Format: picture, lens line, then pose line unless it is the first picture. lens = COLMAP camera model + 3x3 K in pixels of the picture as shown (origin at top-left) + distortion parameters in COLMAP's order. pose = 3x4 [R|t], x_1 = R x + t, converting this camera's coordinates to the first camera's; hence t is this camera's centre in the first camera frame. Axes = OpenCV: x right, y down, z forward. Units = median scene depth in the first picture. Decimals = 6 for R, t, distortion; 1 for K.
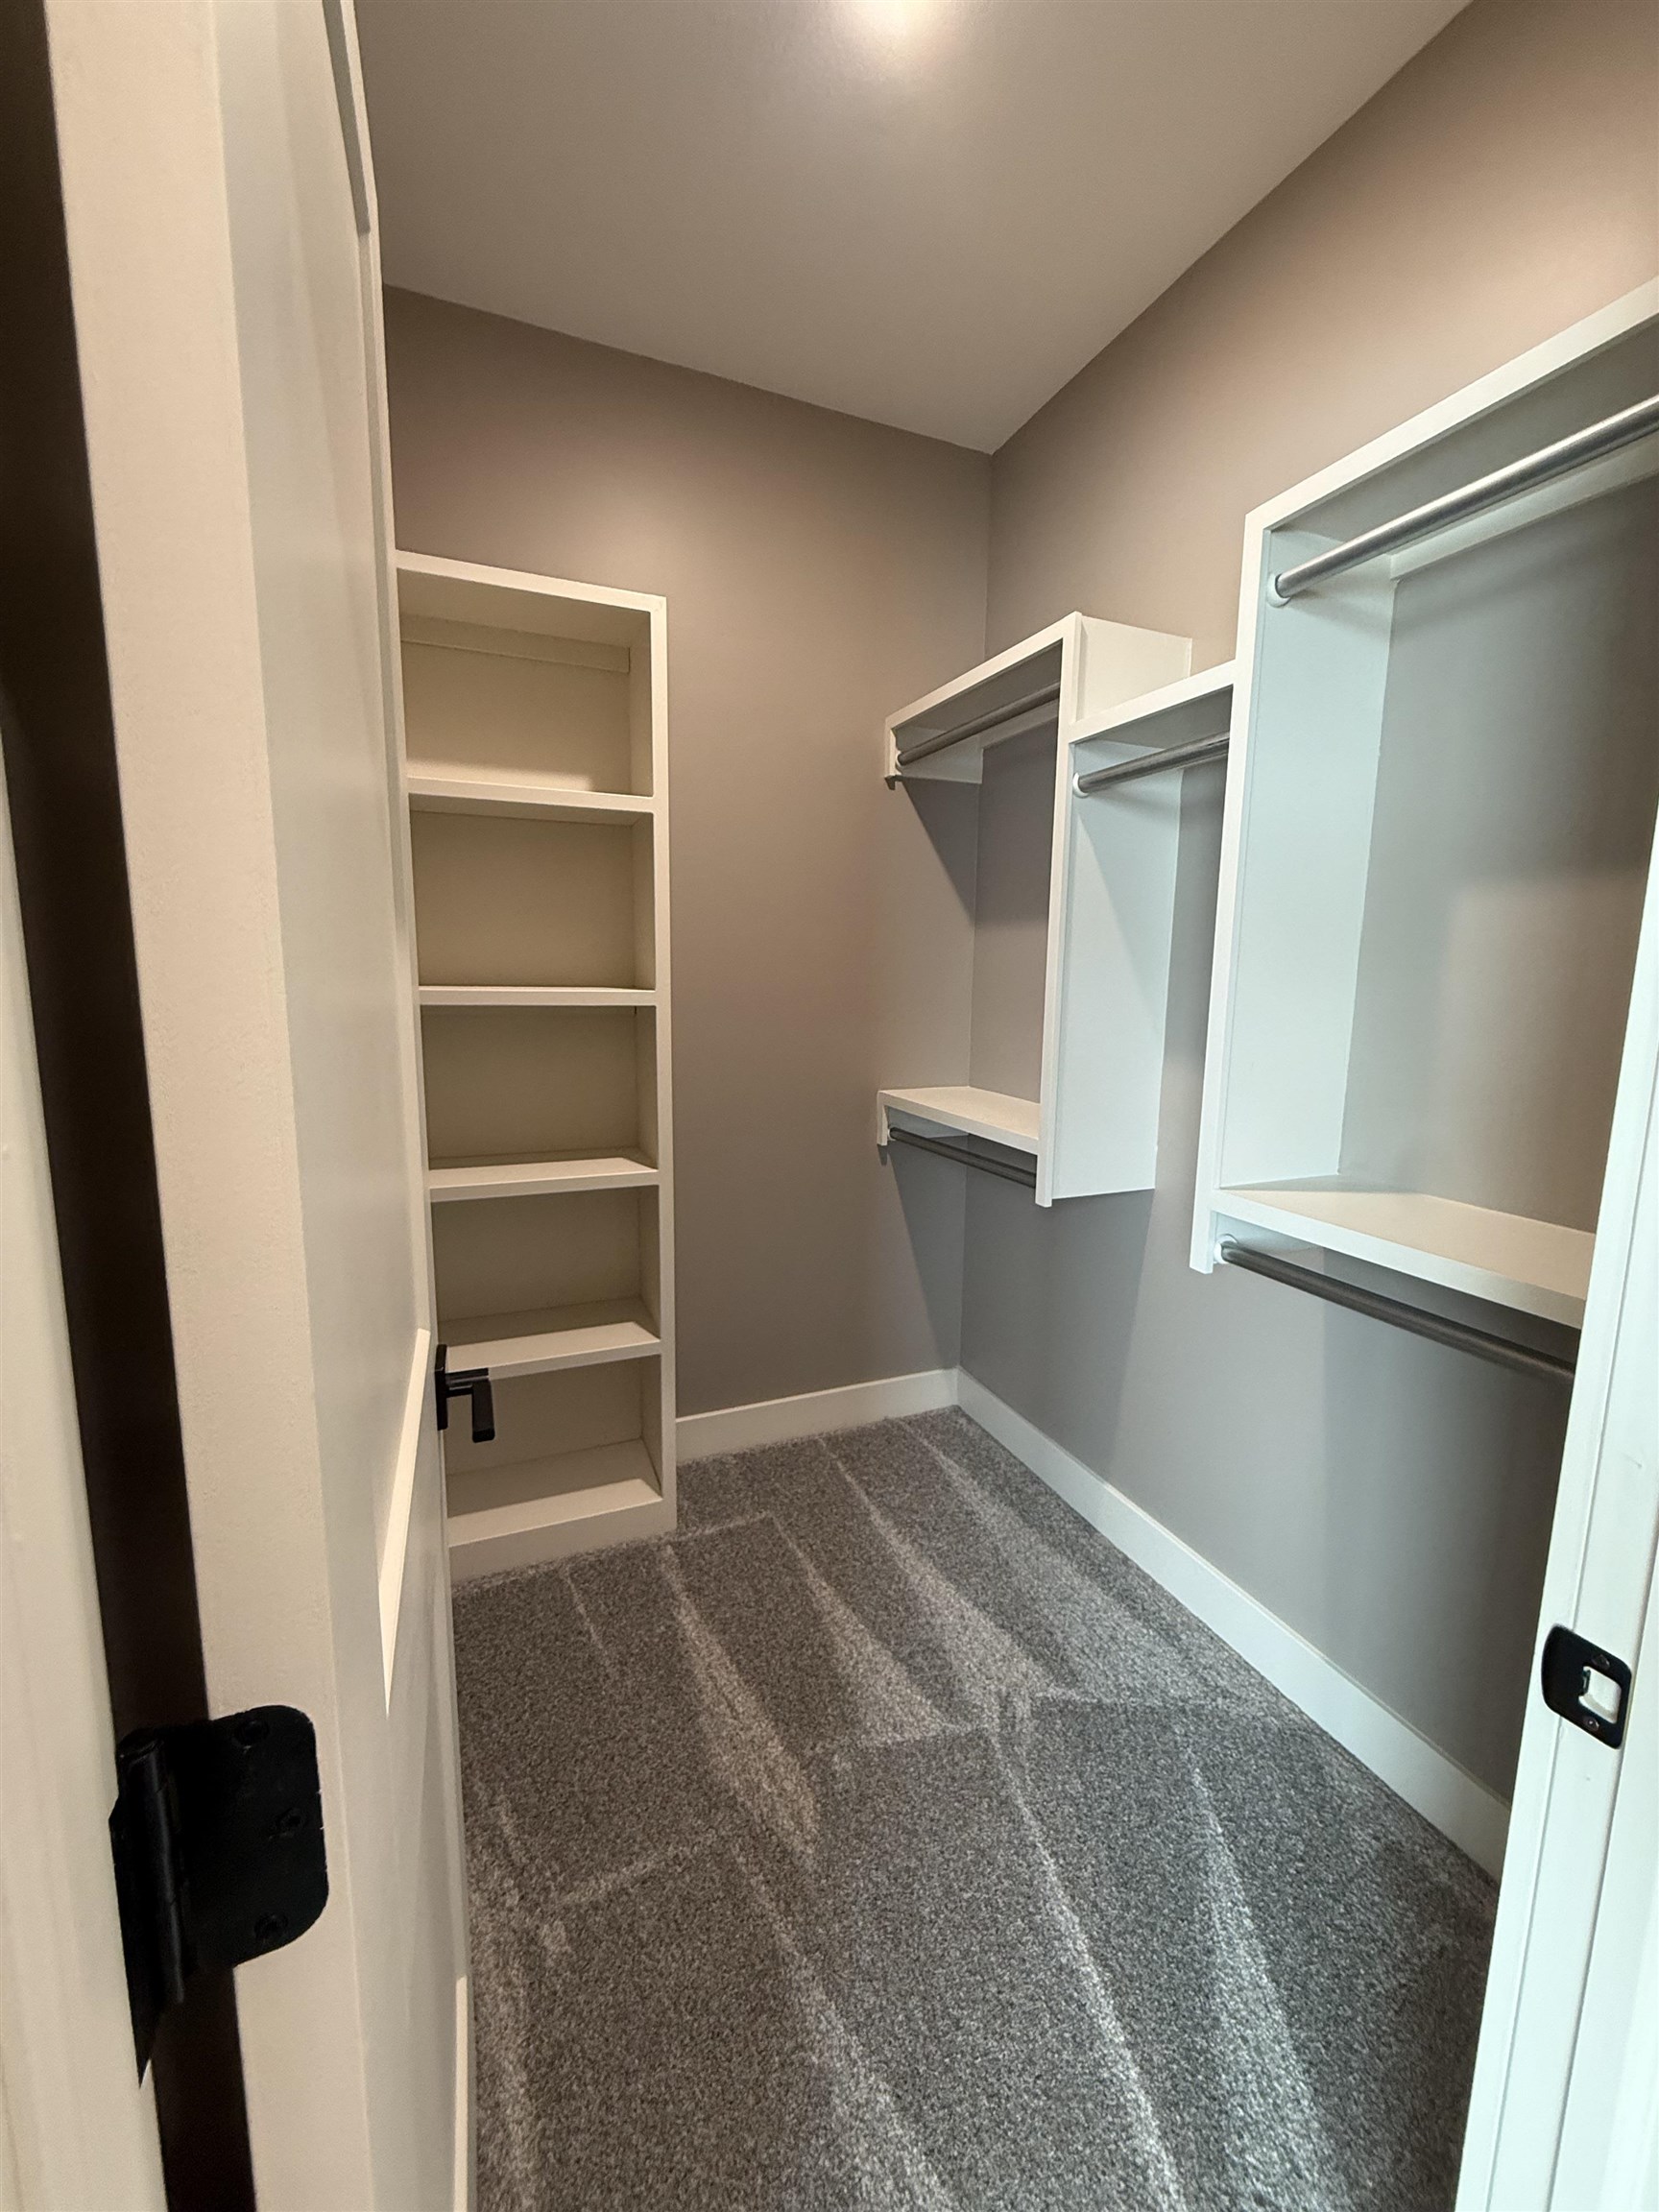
lens RADIAL K [[877.5, 0, 827.9], [0, 877.5, 1096.7], [0, 0, 1]] dist [0.000446, -0.000320]
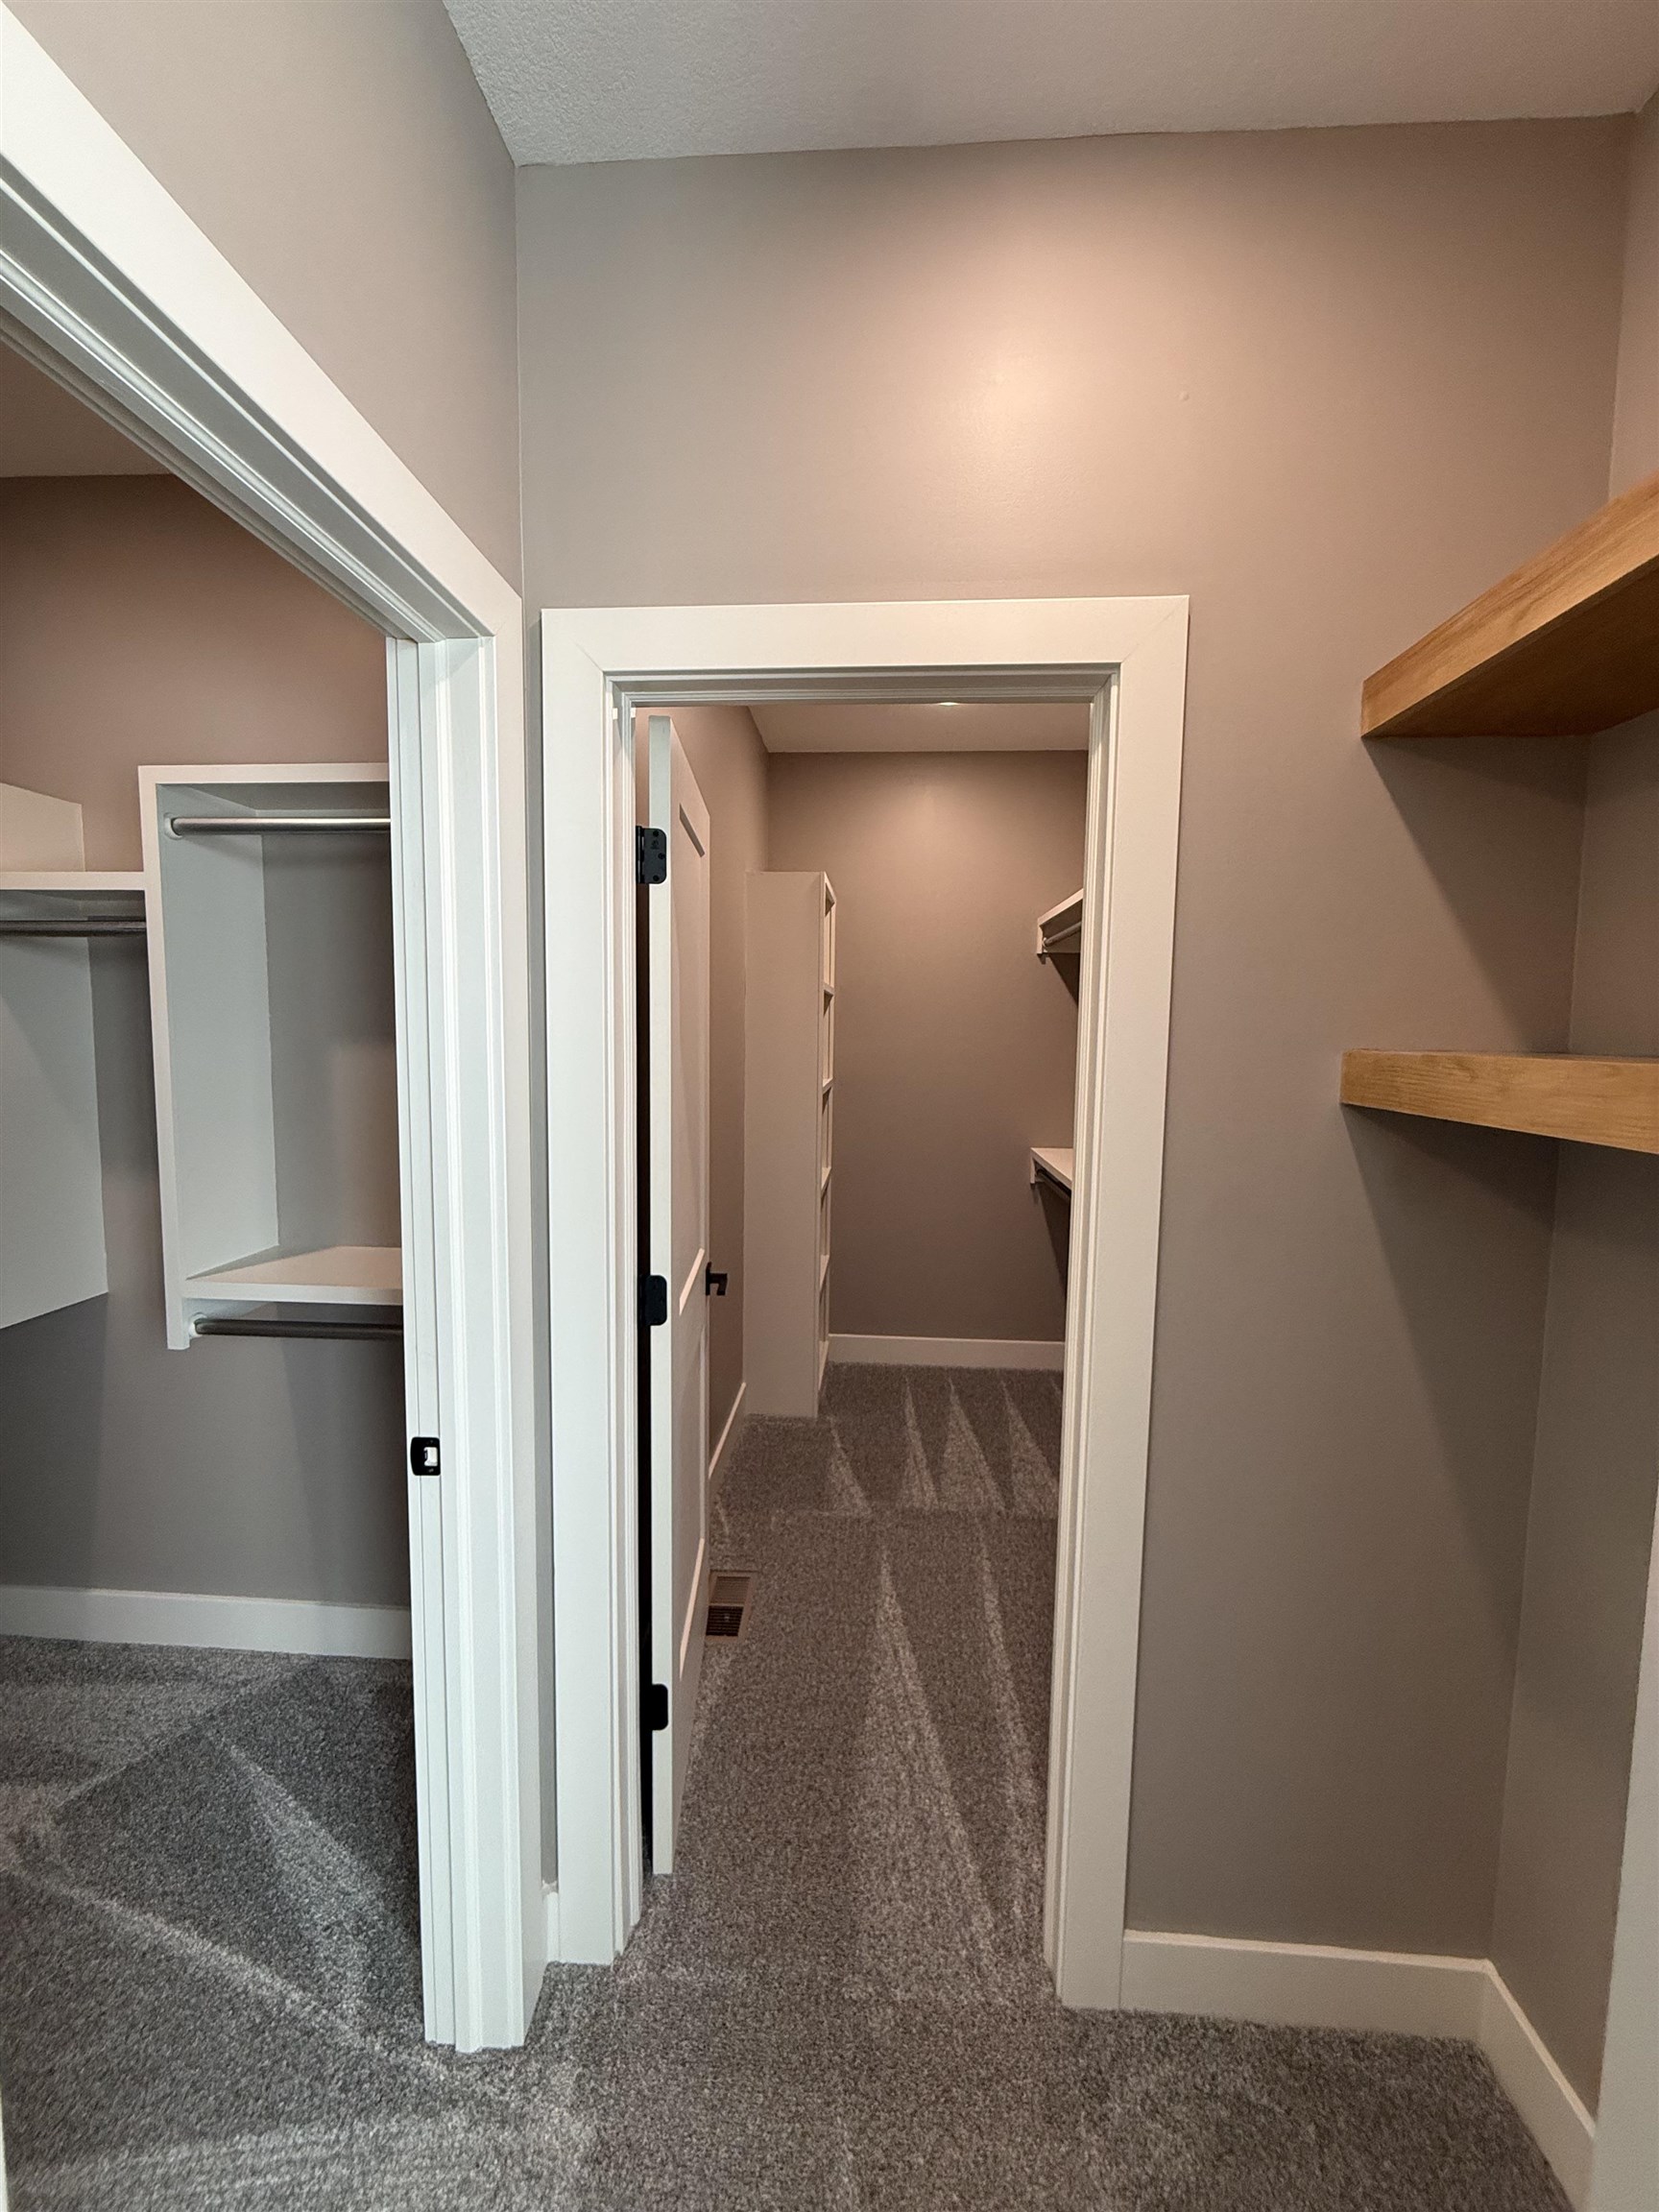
lens RADIAL K [[890.7, 0, 835.8], [0, 890.7, 1103.9], [0, 0, 1]] dist [0.000086, 0.000071]
pose [[0.442437, -0.085620, 0.892703, -0.257608], [0.118686, 0.992266, 0.036346, -0.079875], [-0.888911, 0.089871, 0.449178, -0.418491]]
